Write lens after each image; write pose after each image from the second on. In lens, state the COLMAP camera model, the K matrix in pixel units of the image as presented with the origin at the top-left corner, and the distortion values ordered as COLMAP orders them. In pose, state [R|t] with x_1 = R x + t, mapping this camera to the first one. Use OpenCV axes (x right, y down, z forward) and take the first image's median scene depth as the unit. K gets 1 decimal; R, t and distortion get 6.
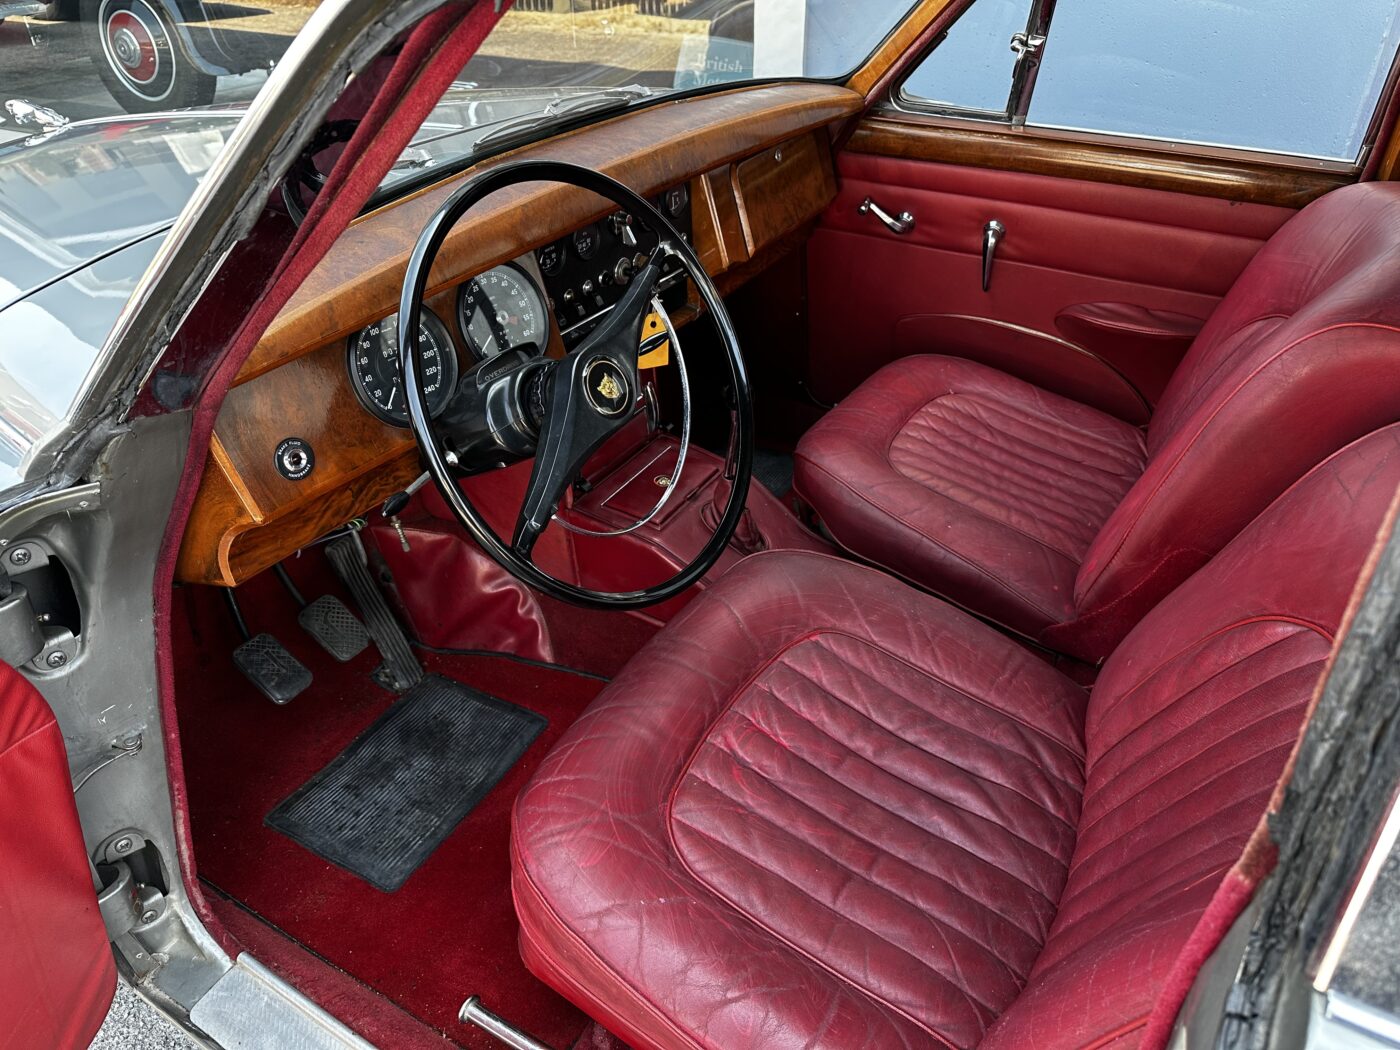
lens RADIAL K [[991.4, 0, 699.9], [0, 991.4, 531.1], [0, 0, 1]] dist [0.011393, -0.004159]
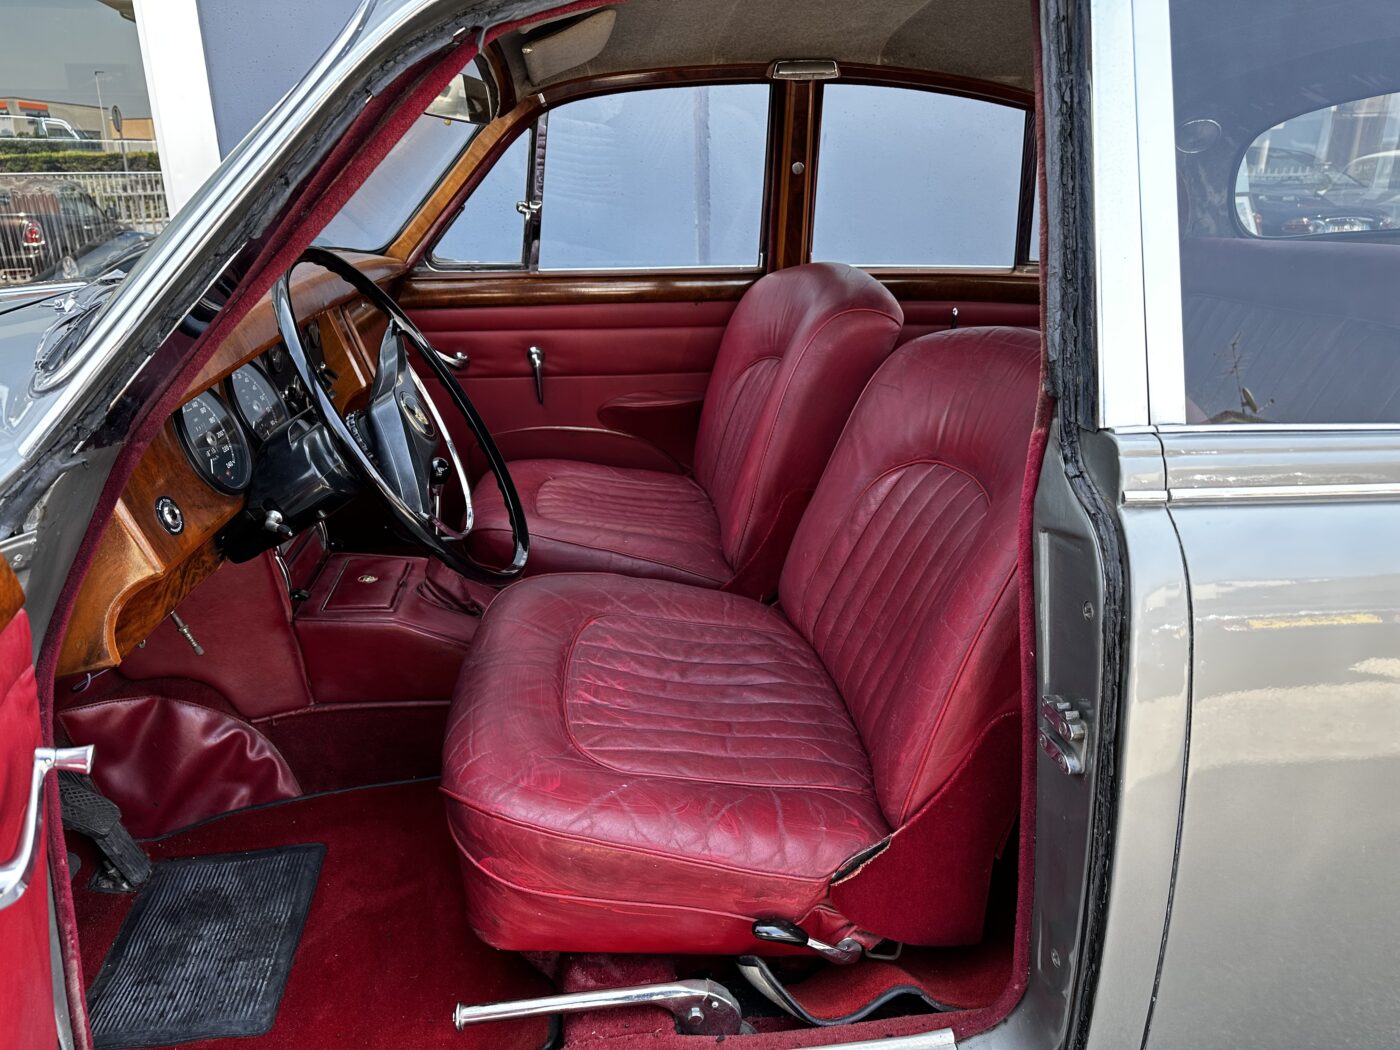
lens RADIAL K [[983.3, 0, 700.0], [0, 983.3, 525.0], [0, 0, 1]] dist [0.115075, -0.141397]
pose [[0.801088, -0.222376, 0.555704, -0.354600], [0.350232, 0.927041, -0.133911, 0.172952], [-0.485382, 0.301900, 0.820525, -0.071958]]
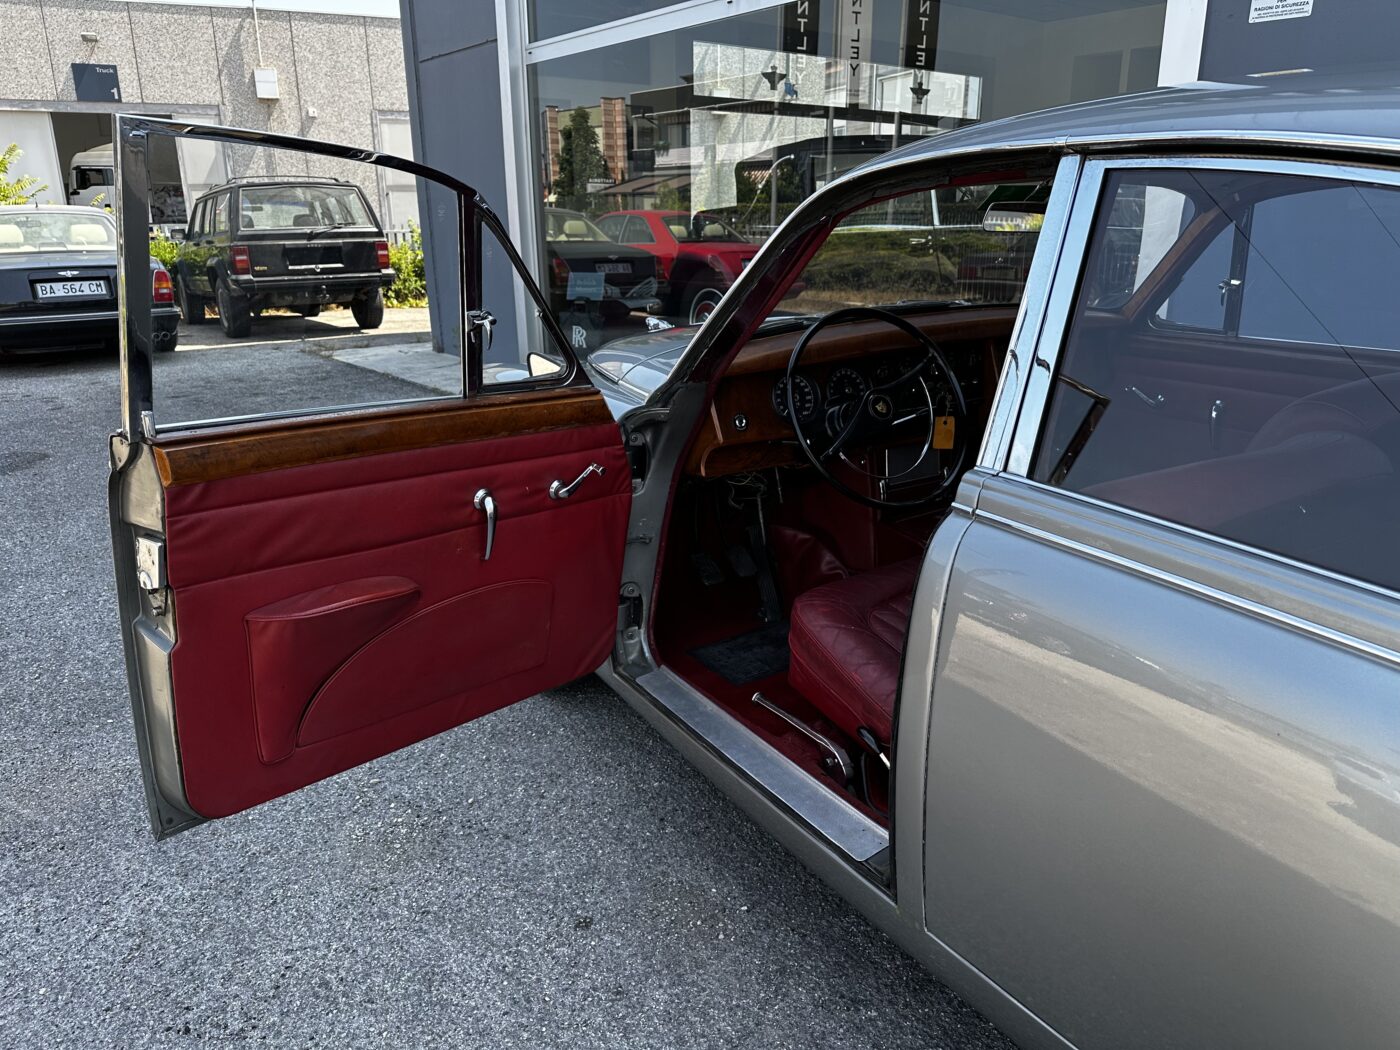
lens RADIAL K [[953.3, 0, 685.0], [0, 953.3, 526.7], [0, 0, 1]] dist [0.037545, -0.048307]
pose [[0.879341, 0.116065, -0.461832, 0.346567], [-0.238205, 0.946992, -0.215556, 0.433869], [0.412333, 0.299558, 0.860376, -0.579050]]
